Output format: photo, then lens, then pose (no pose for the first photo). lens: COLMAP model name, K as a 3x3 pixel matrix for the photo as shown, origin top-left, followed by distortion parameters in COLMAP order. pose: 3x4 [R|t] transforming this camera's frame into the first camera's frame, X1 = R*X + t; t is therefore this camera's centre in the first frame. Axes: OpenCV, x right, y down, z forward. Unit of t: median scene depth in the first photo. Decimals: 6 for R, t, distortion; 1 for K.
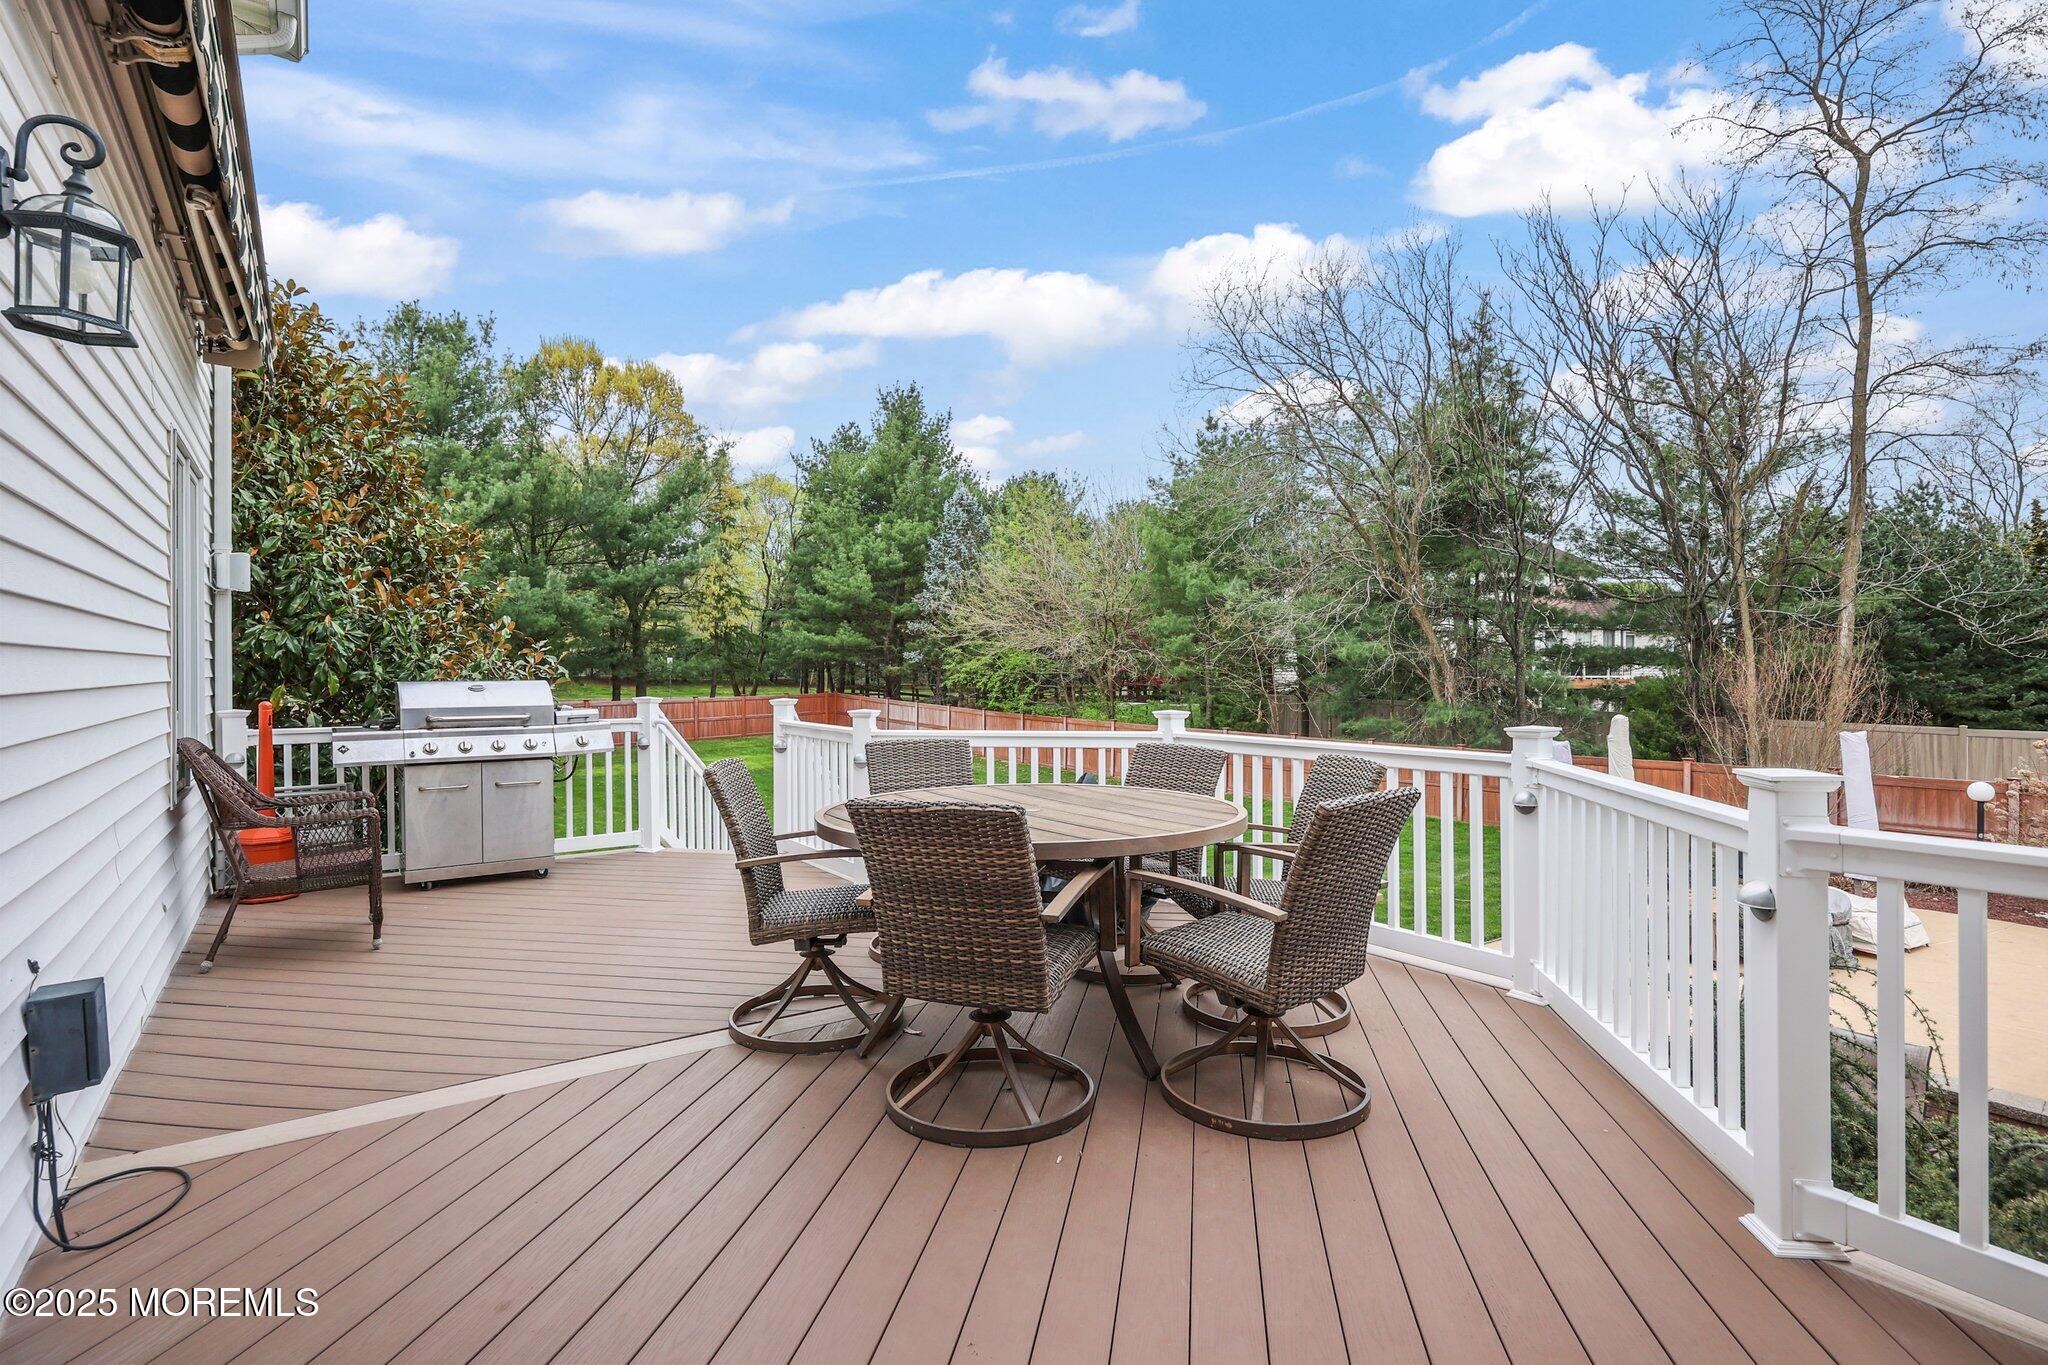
lens RADIAL K [[1063.8, 0, 1023.2], [0, 1063.8, 680.1], [0, 0, 1]] dist [-0.000260, 0.000532]
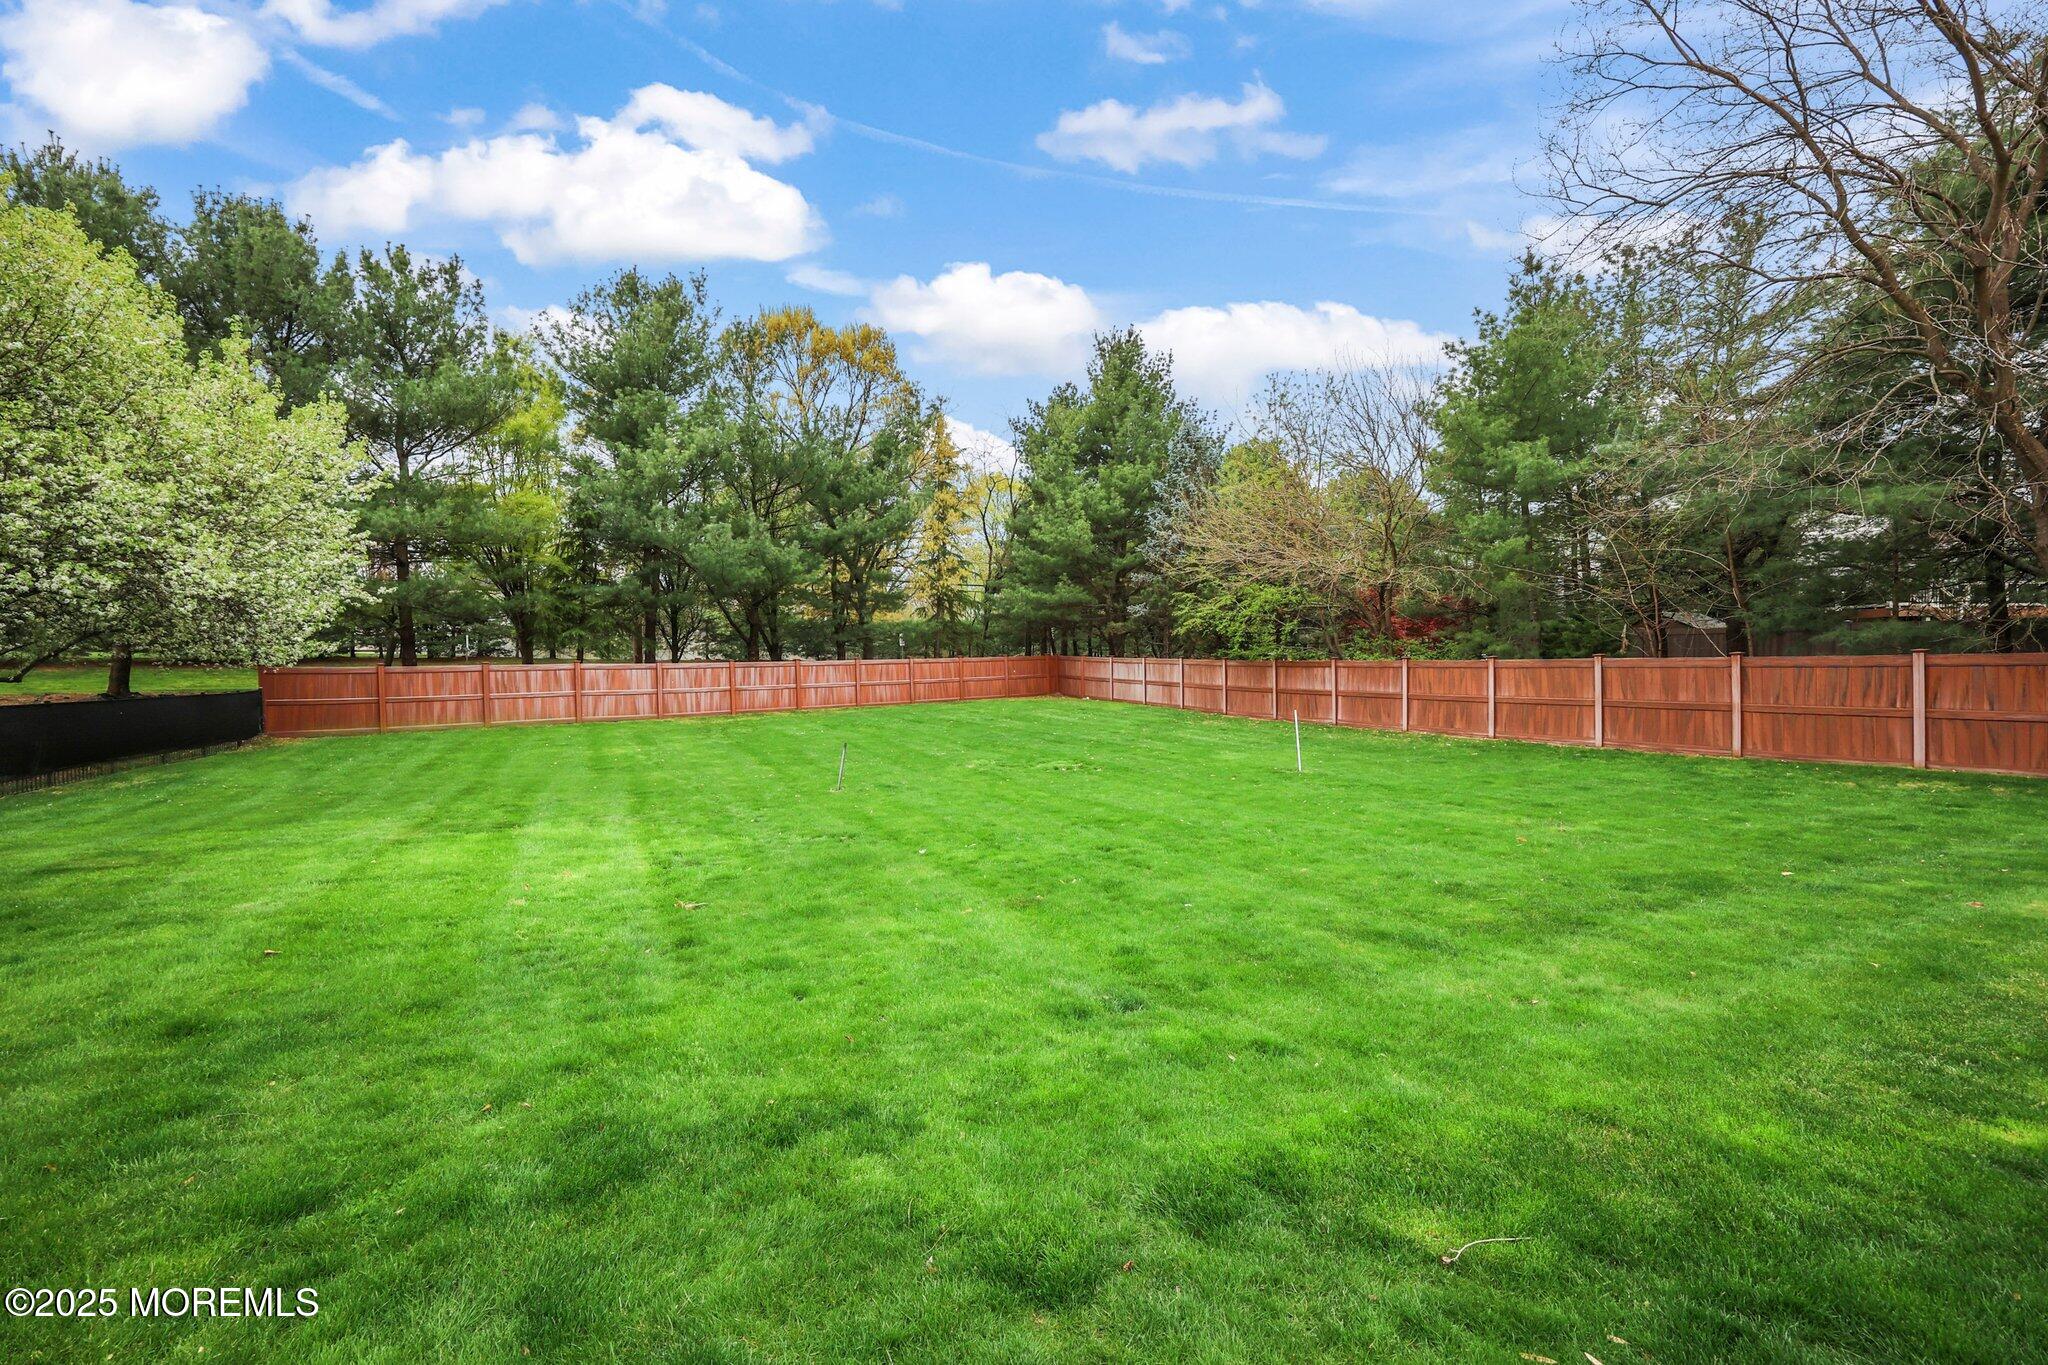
lens RADIAL K [[901.4, 0, 1022.7], [0, 901.4, 675.3], [0, 0, 1]] dist [0.000149, 0.000273]
pose [[0.975785, -0.020793, -0.217741, -0.031758], [0.021395, 0.999771, 0.000407, 0.031696], [0.217683, -0.005055, 0.976006, 0.214084]]
